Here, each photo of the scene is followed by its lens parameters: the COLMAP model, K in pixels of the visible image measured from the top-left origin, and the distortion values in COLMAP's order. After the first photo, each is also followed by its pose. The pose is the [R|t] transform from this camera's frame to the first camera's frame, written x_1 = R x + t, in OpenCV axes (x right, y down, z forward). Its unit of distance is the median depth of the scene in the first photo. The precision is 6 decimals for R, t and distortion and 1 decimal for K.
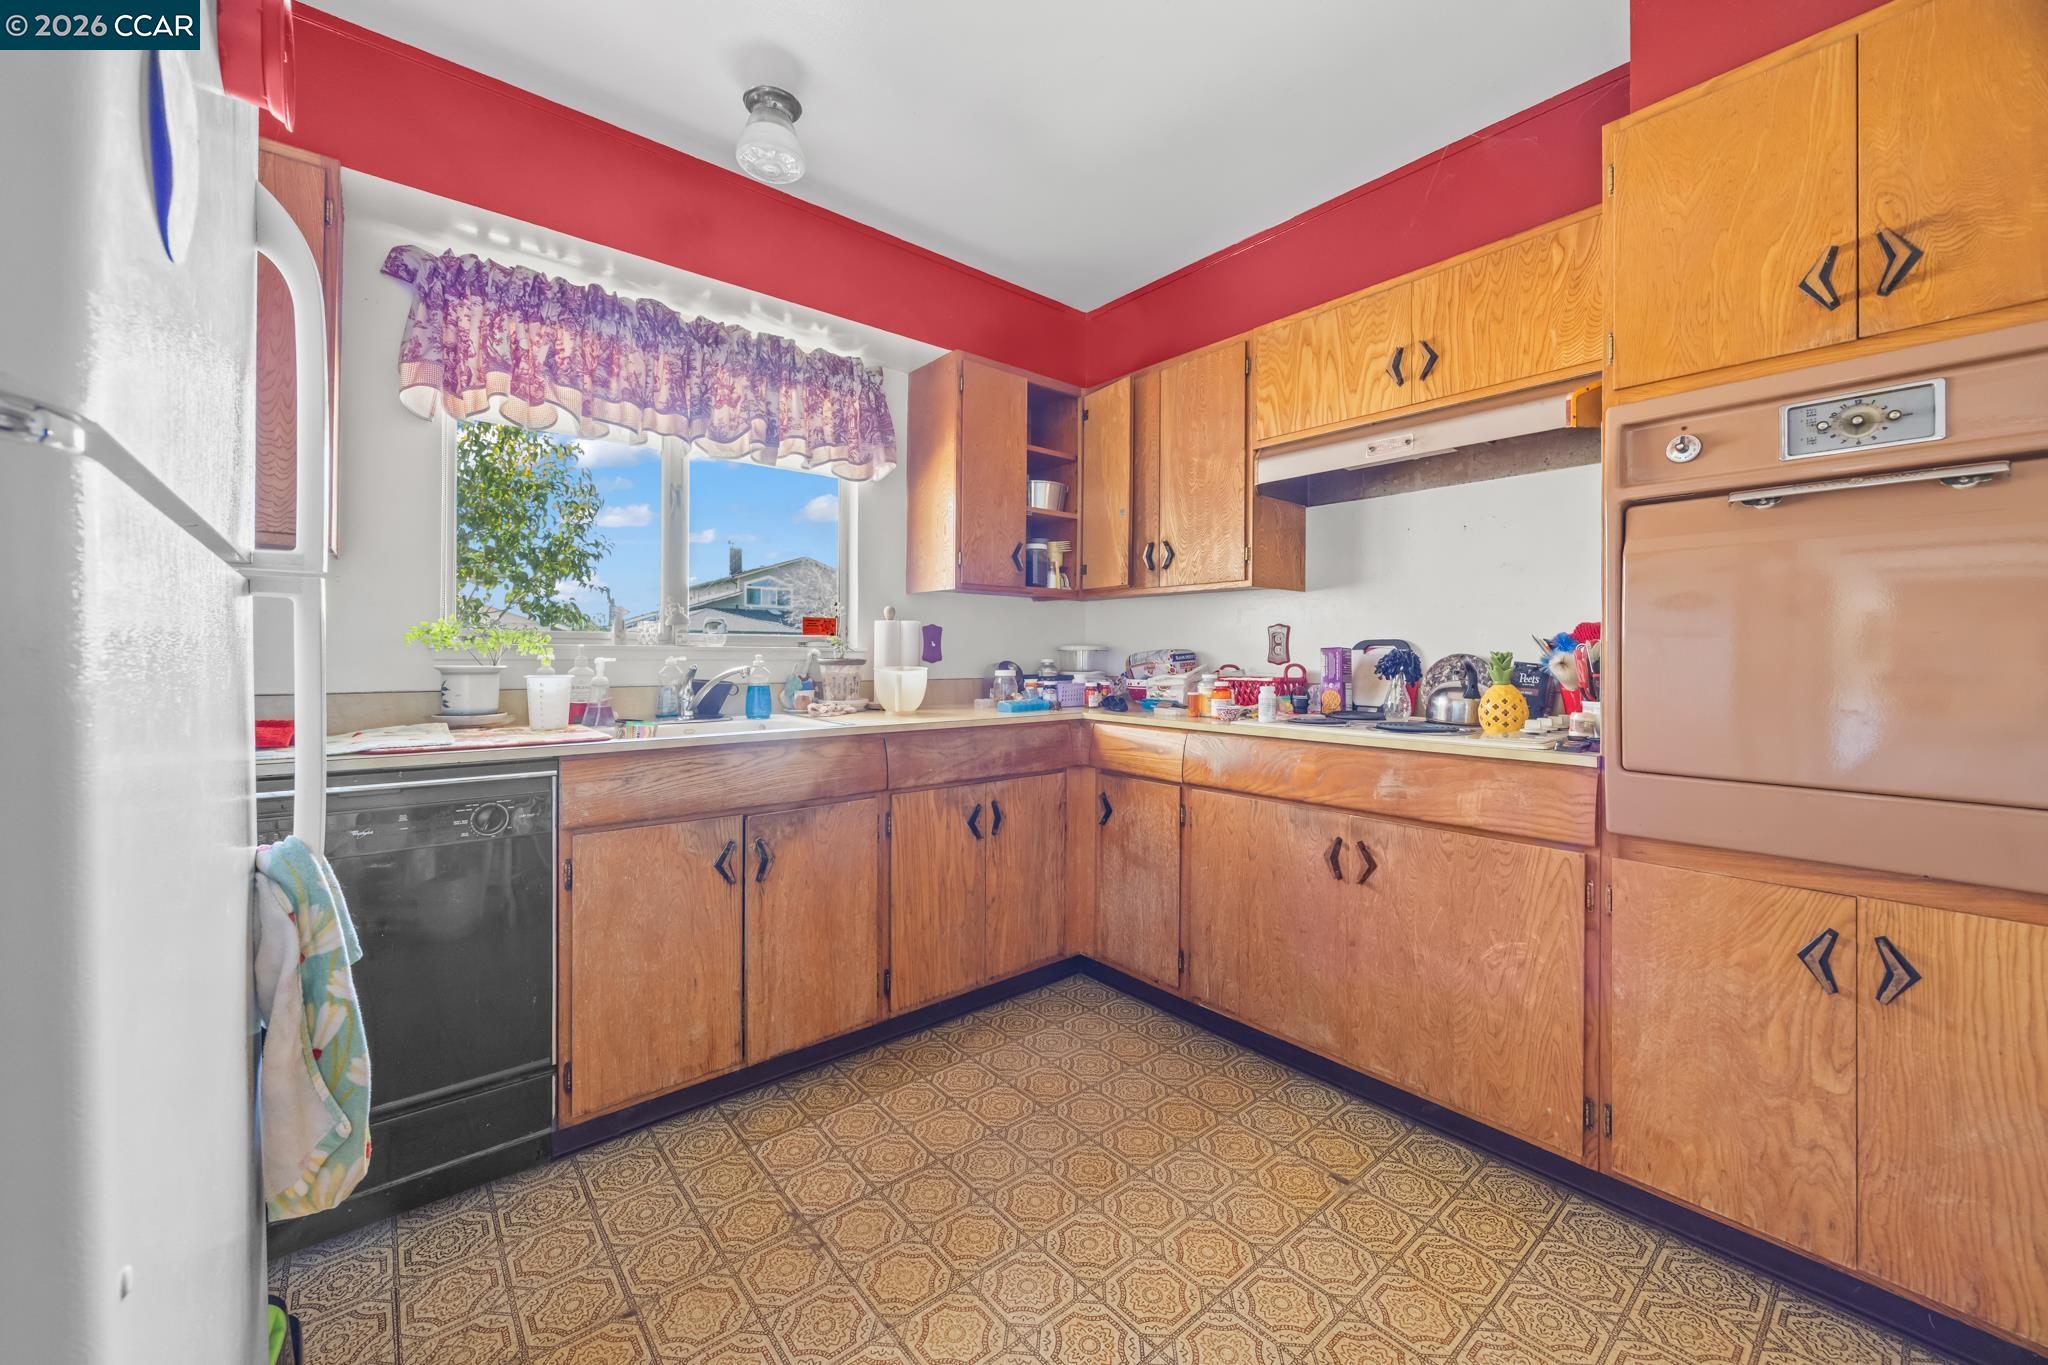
lens RADIAL K [[785.1, 0, 1006.2], [0, 785.1, 658.1], [0, 0, 1]] dist [-0.006728, 0.000109]
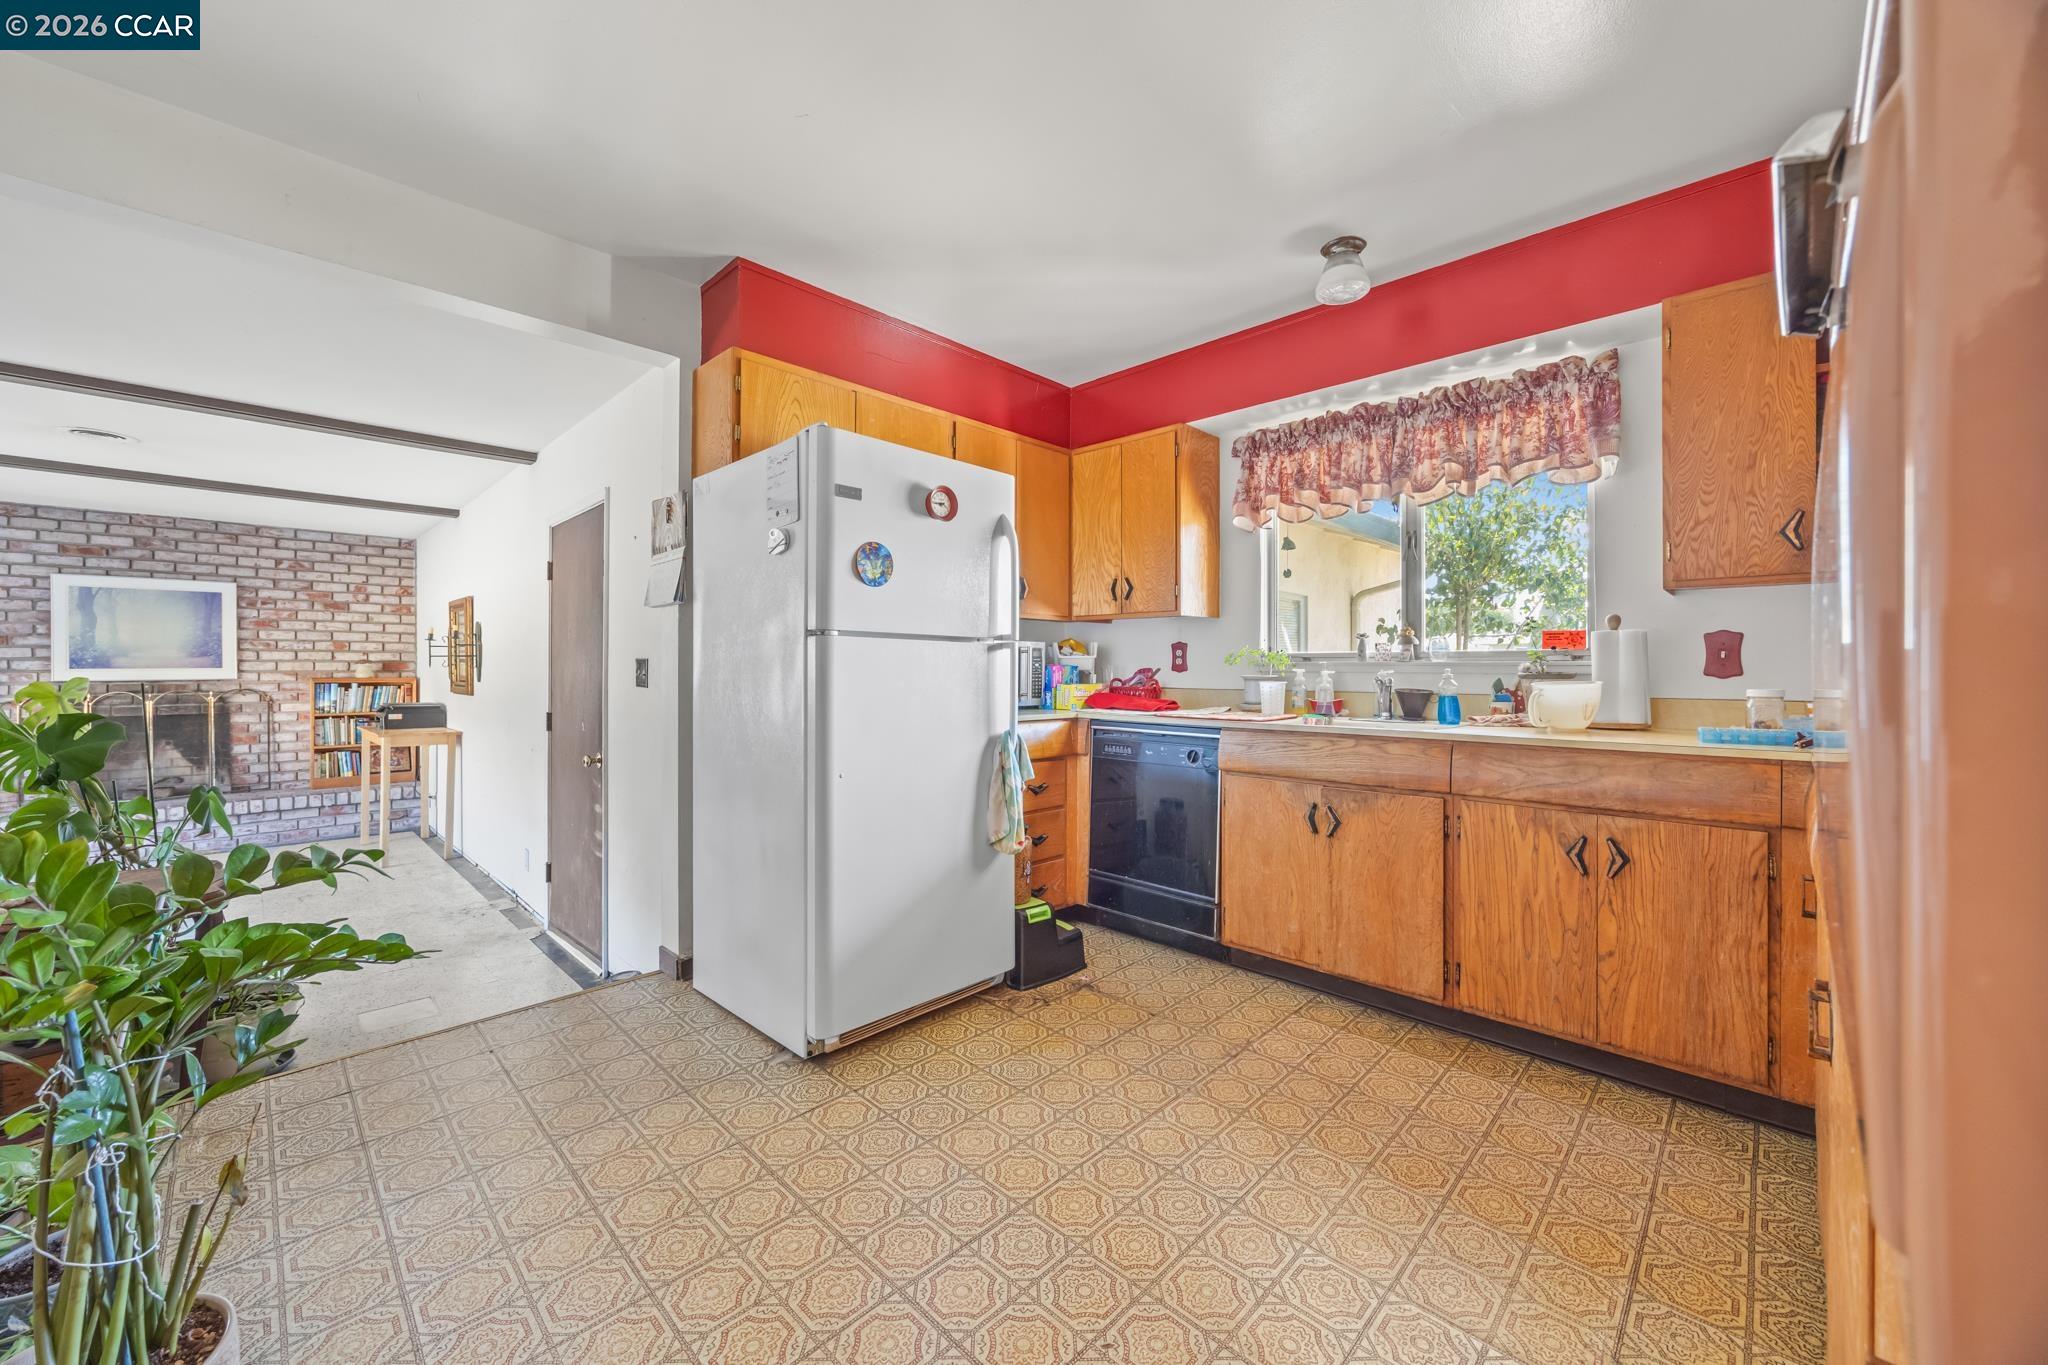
lens RADIAL K [[785.1, 0, 1034.0], [0, 785.1, 667.2], [0, 0, 1]] dist [-0.006728, 0.000109]
pose [[0.106369, -0.000834, -0.994326, 0.870038], [-0.002916, 0.999995, -0.001151, -0.003049], [0.994322, 0.003022, 0.106366, 0.316893]]
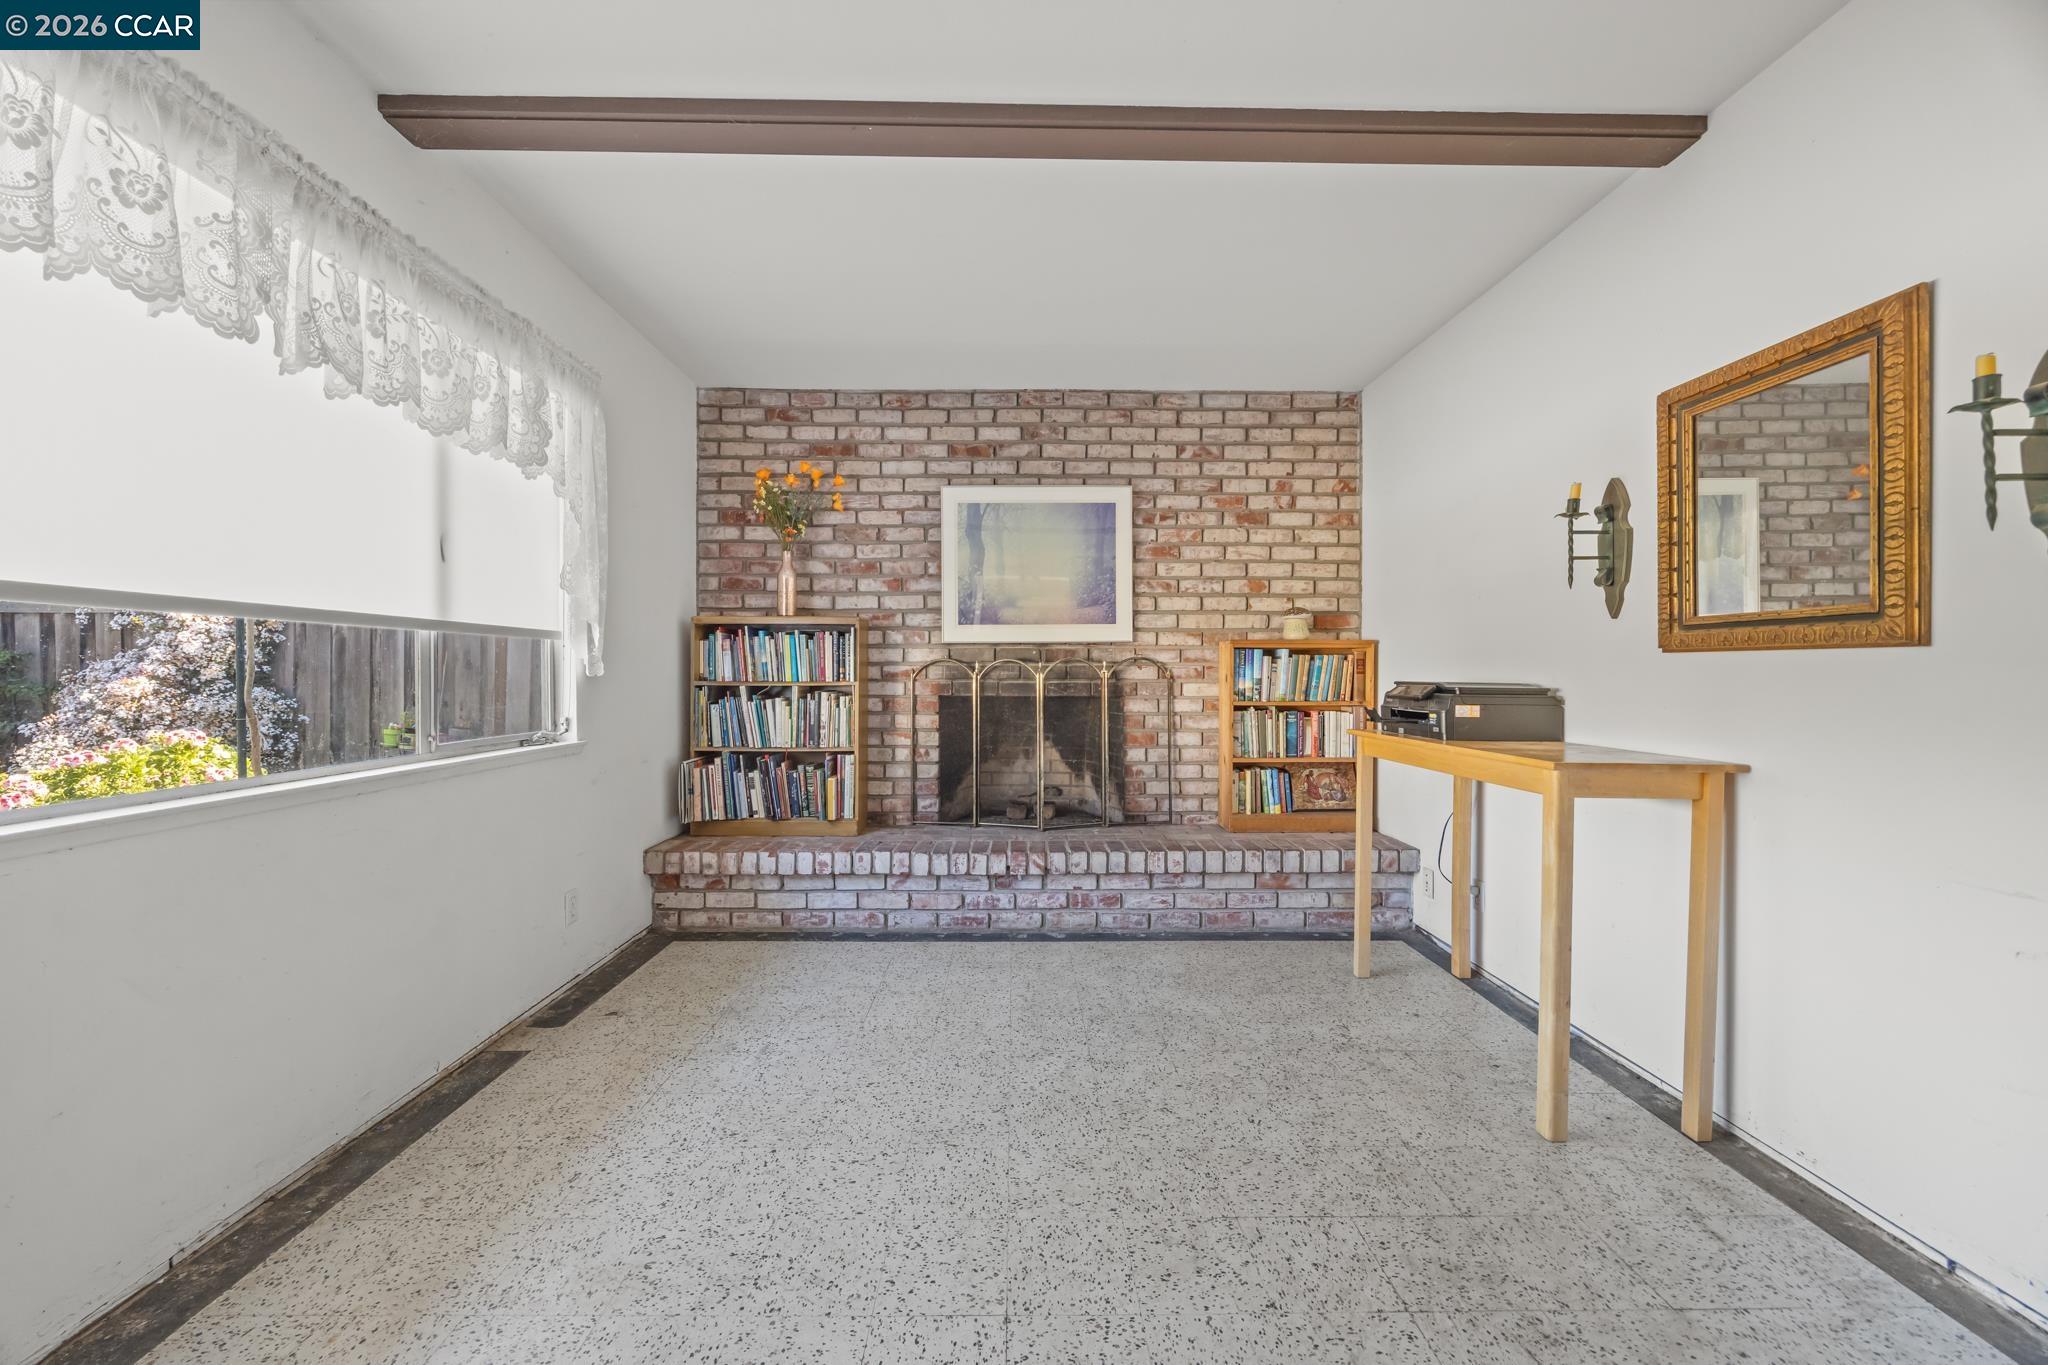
lens RADIAL K [[785.1, 0, 1026.6], [0, 785.1, 680.9], [0, 0, 1]] dist [-0.006728, 0.000109]
pose [[-0.627738, 0.008340, -0.778380, -0.838499], [-0.002575, 0.999915, 0.012790, 0.119255], [0.778420, 0.010033, -0.627663, -1.449934]]
